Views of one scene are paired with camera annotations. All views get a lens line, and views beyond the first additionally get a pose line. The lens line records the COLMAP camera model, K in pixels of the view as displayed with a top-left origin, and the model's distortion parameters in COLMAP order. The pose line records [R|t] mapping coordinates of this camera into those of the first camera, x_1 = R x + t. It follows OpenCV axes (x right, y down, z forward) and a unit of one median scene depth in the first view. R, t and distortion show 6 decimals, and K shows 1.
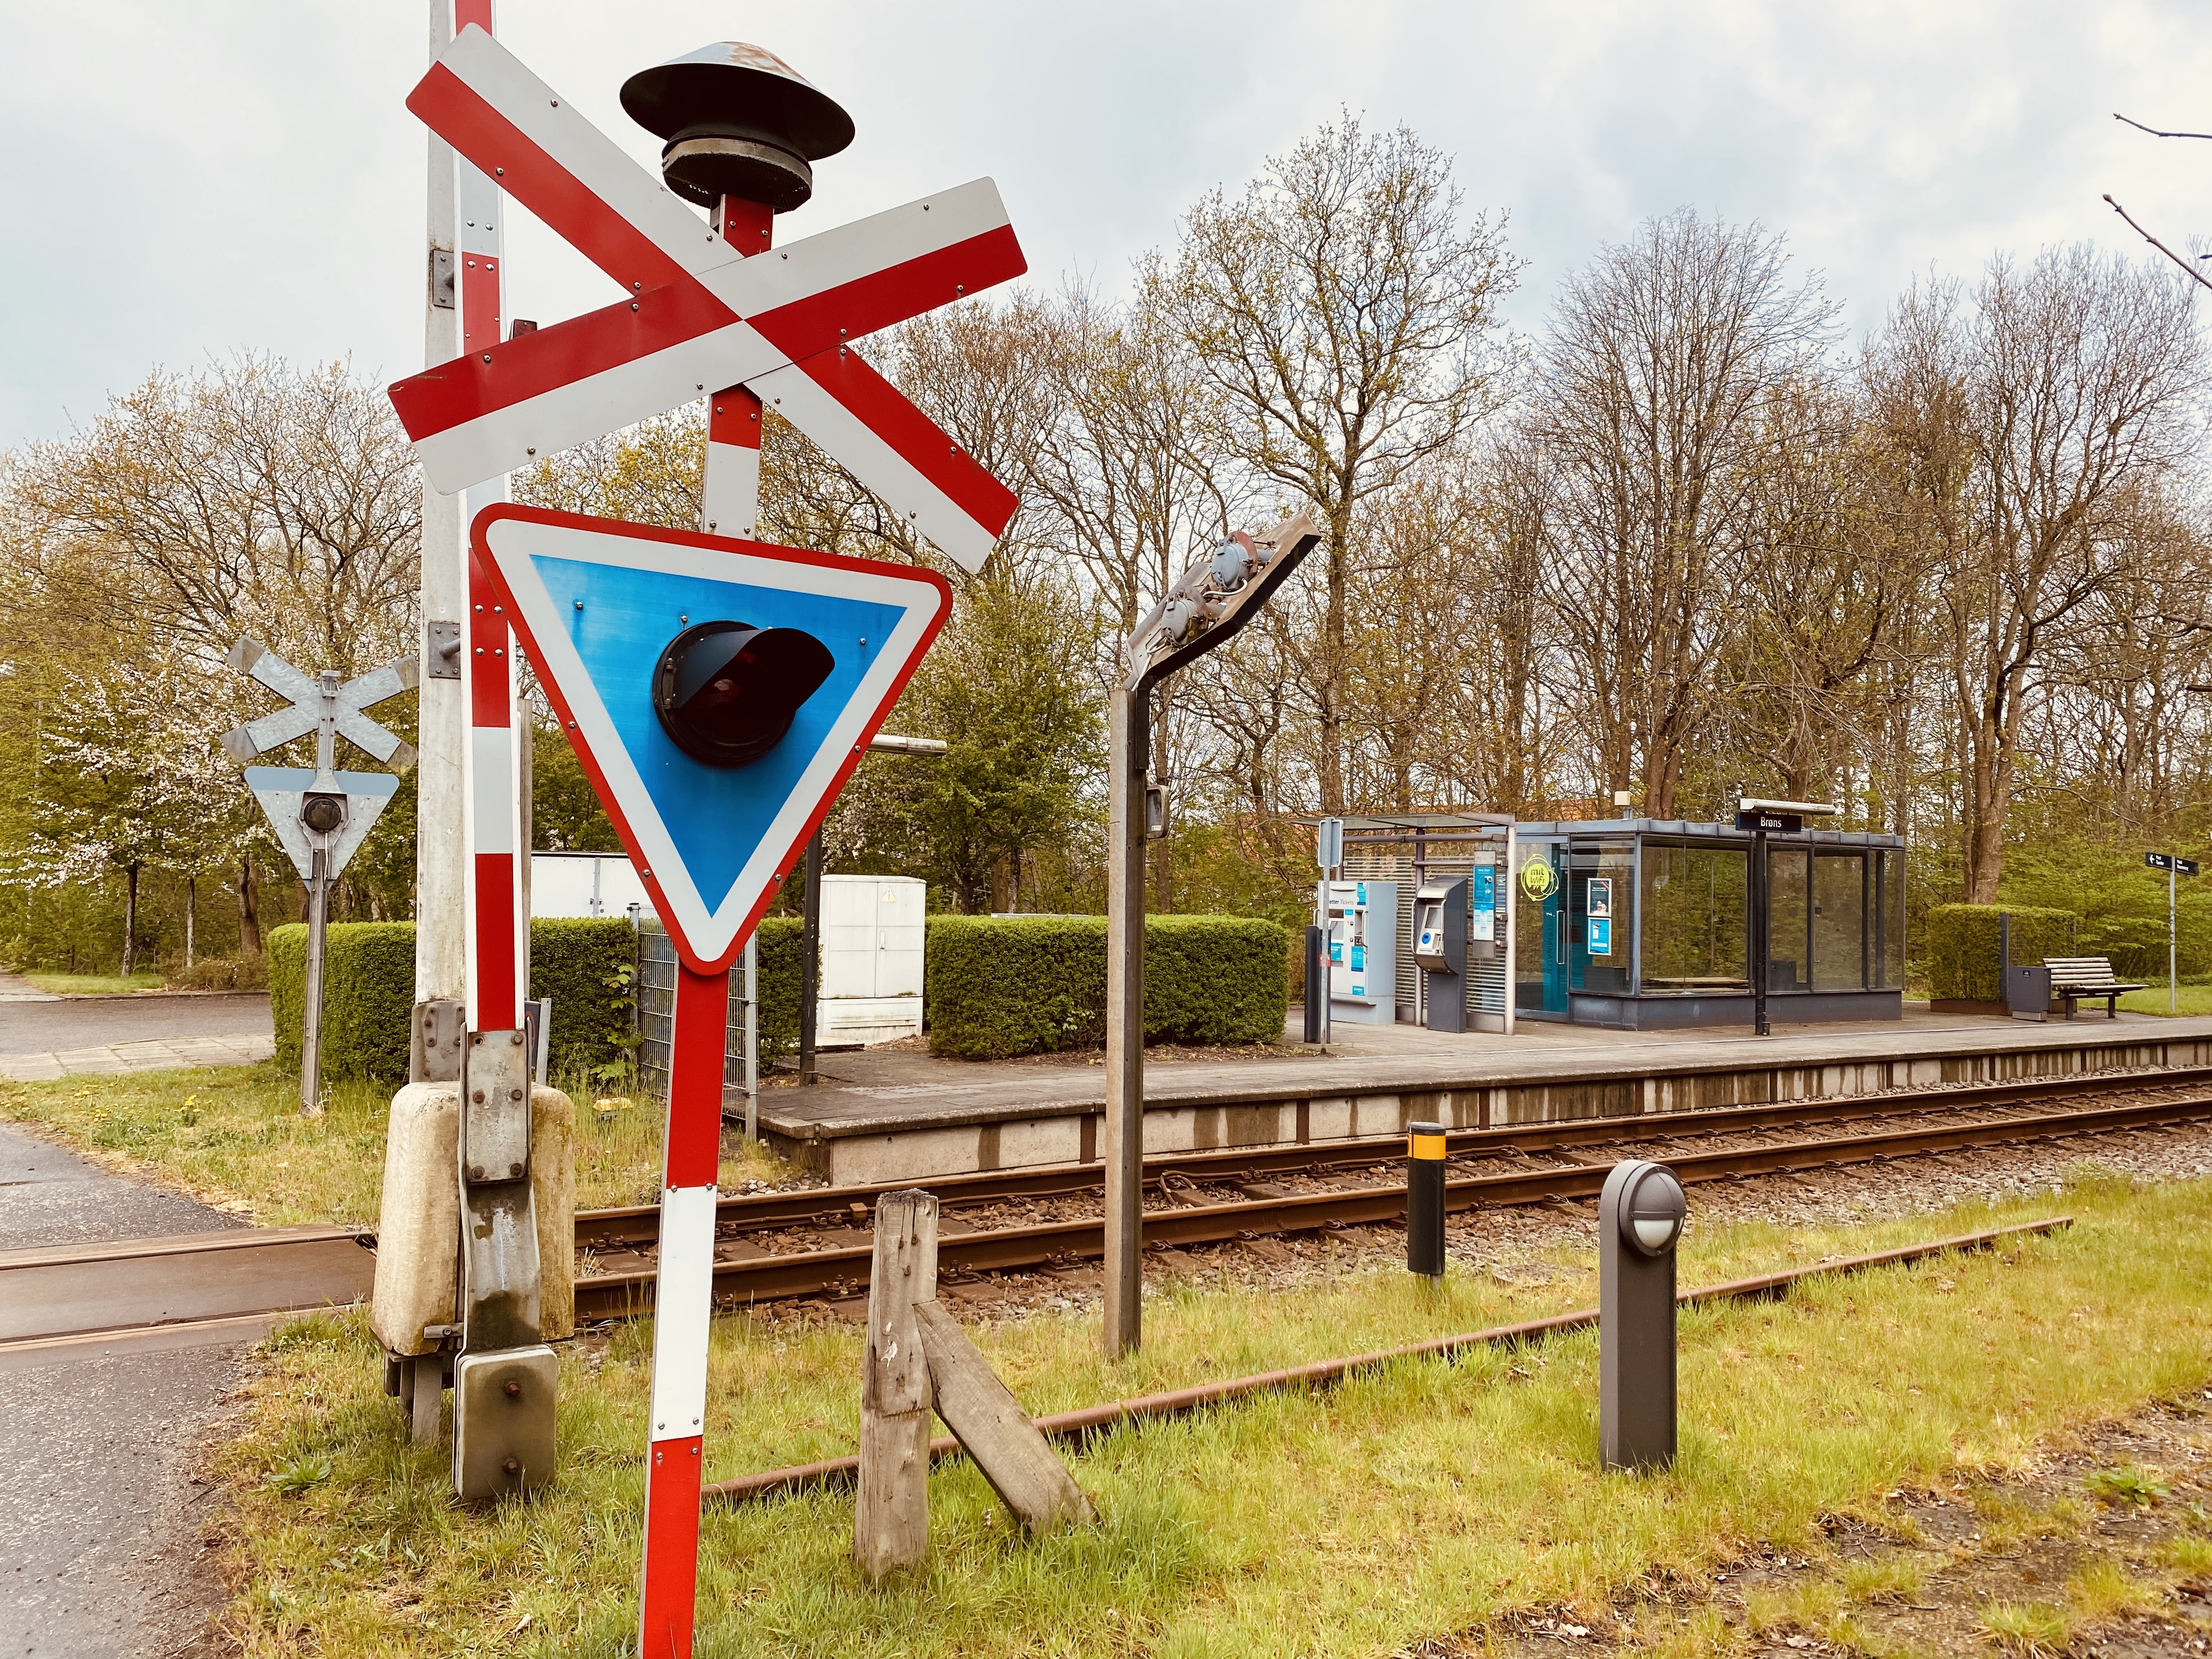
lens RADIAL K [[1658.8, 0, 1106.0], [0, 1658.8, 829.5], [0, 0, 1]] dist [-0.041600, 0.004078]
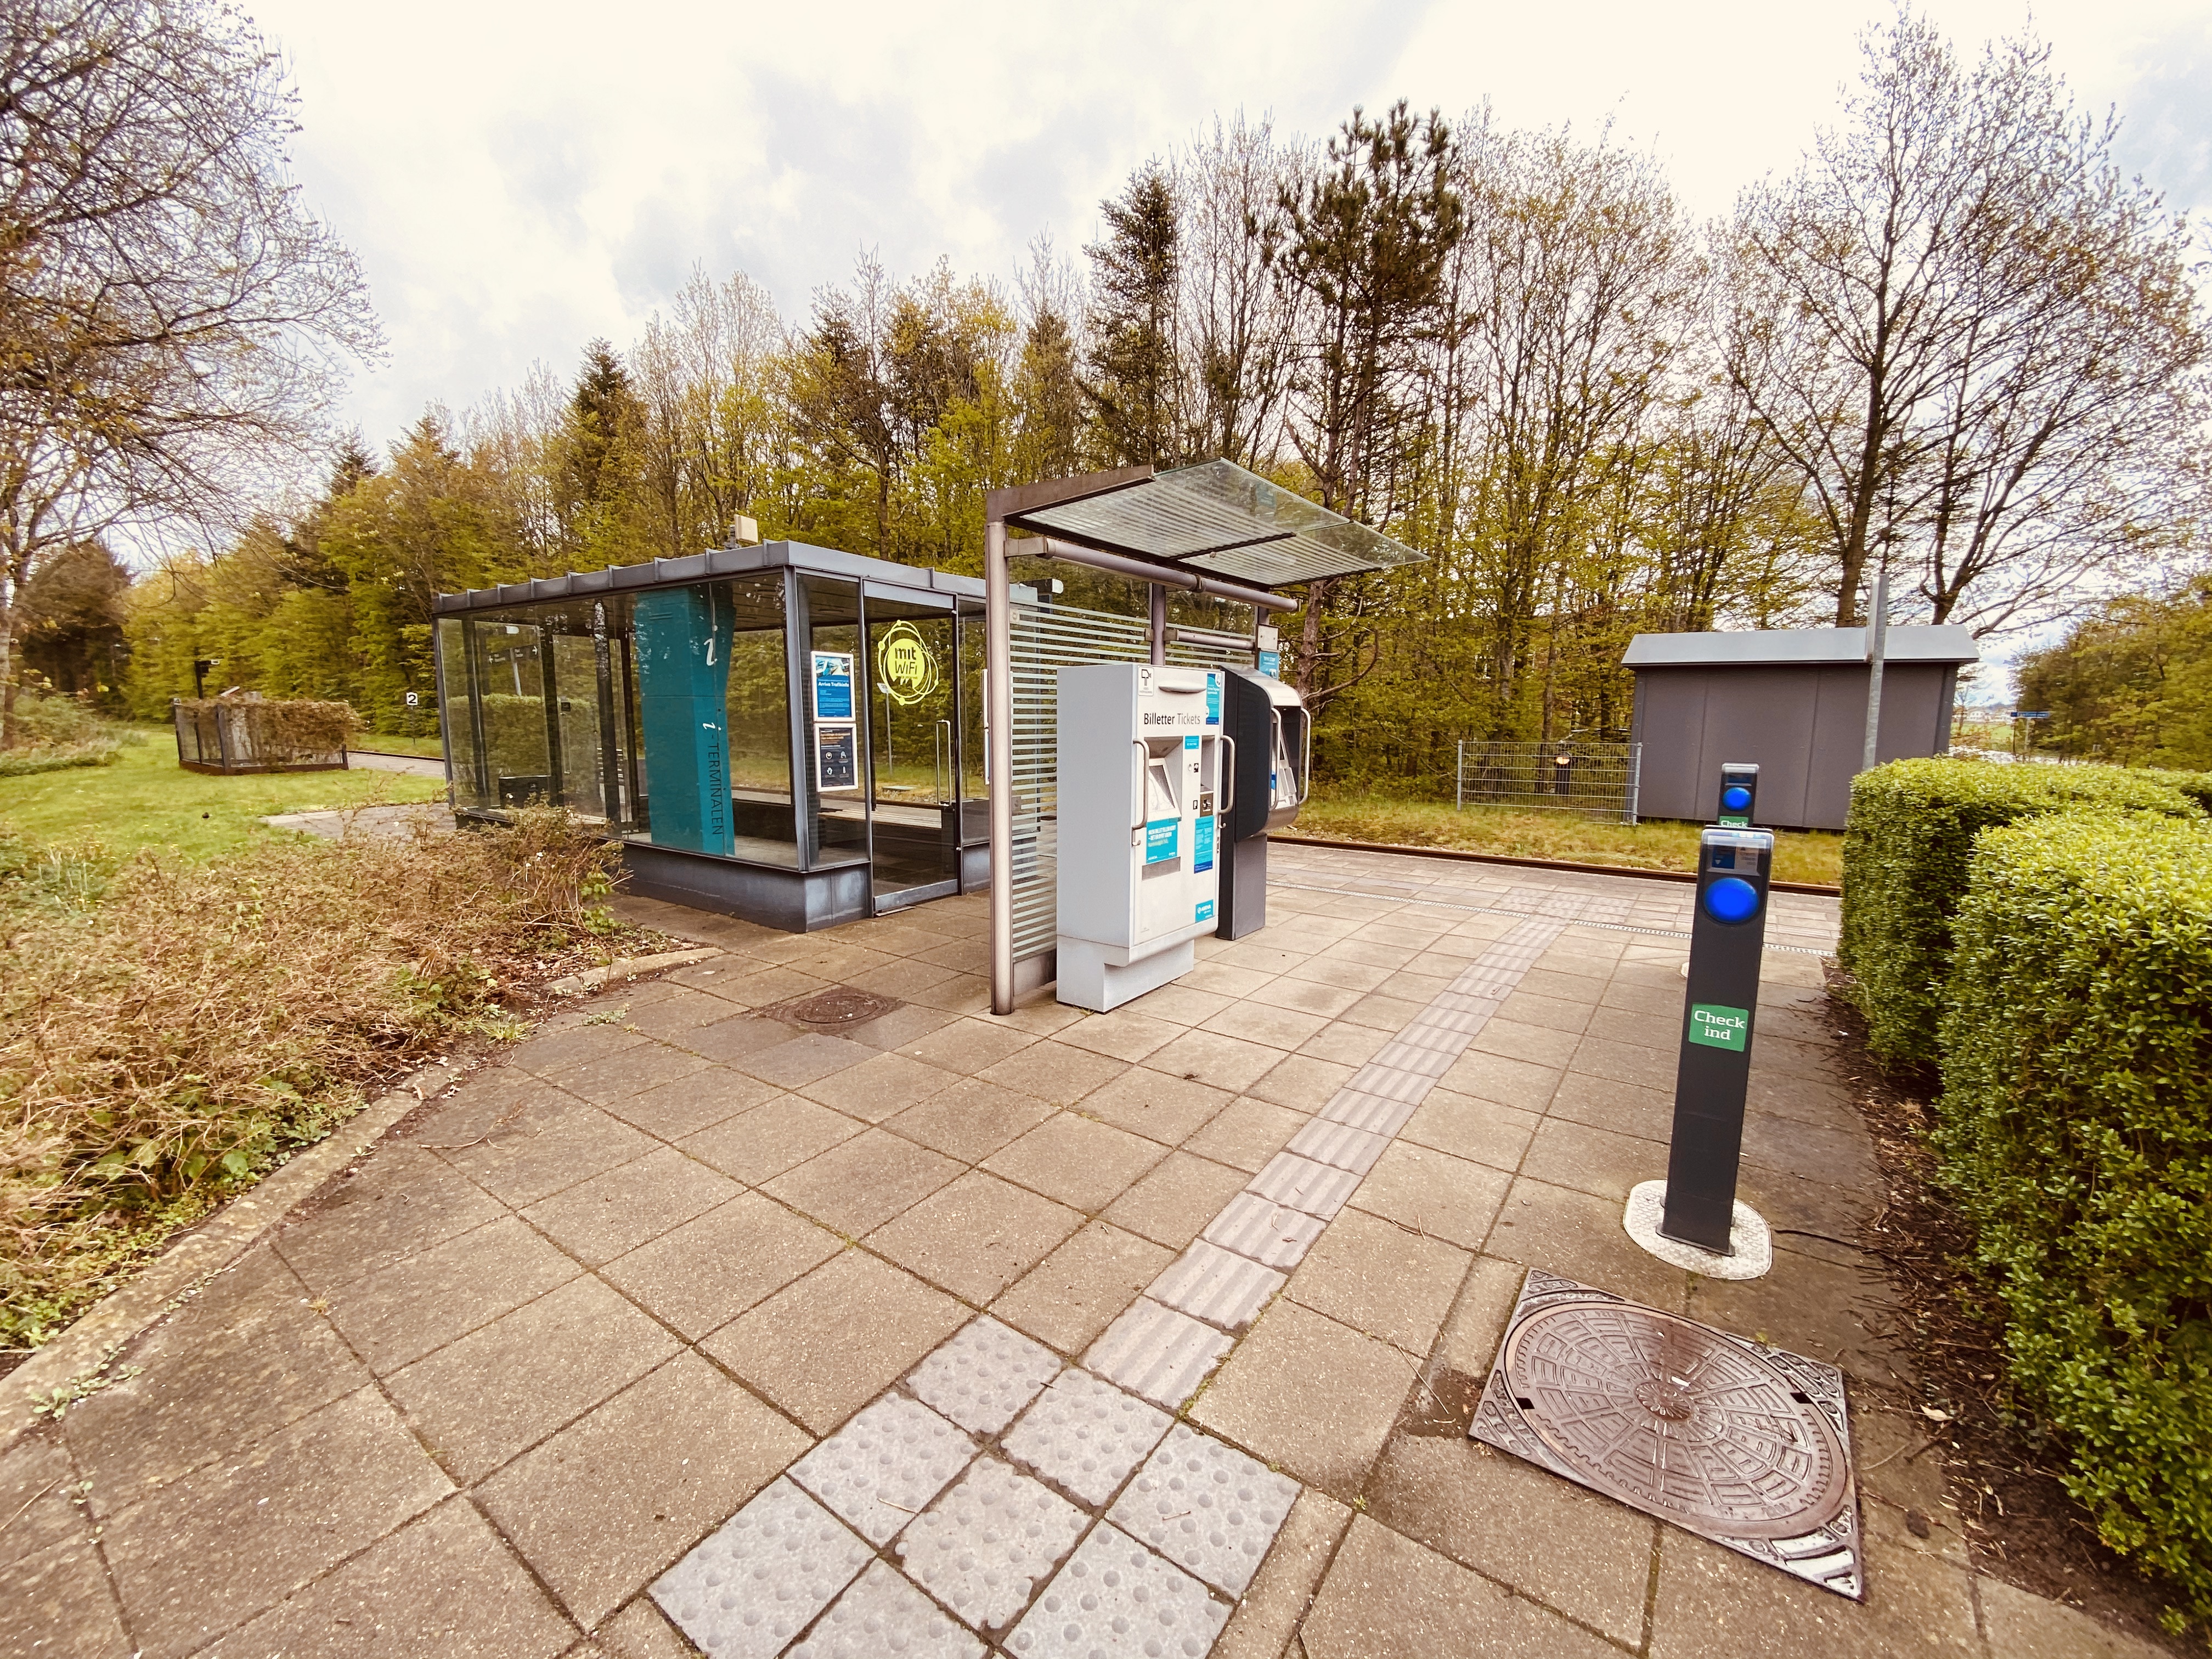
lens RADIAL K [[881.3, 0, 1106.0], [0, 881.3, 829.5], [0, 0, 1]] dist [0.000478, 0.000004]
pose [[-0.362699, -0.153600, 0.919161, -0.058388], [-0.053636, 0.988129, 0.143961, 0.040582], [-0.930361, 0.002914, -0.366632, 1.103905]]
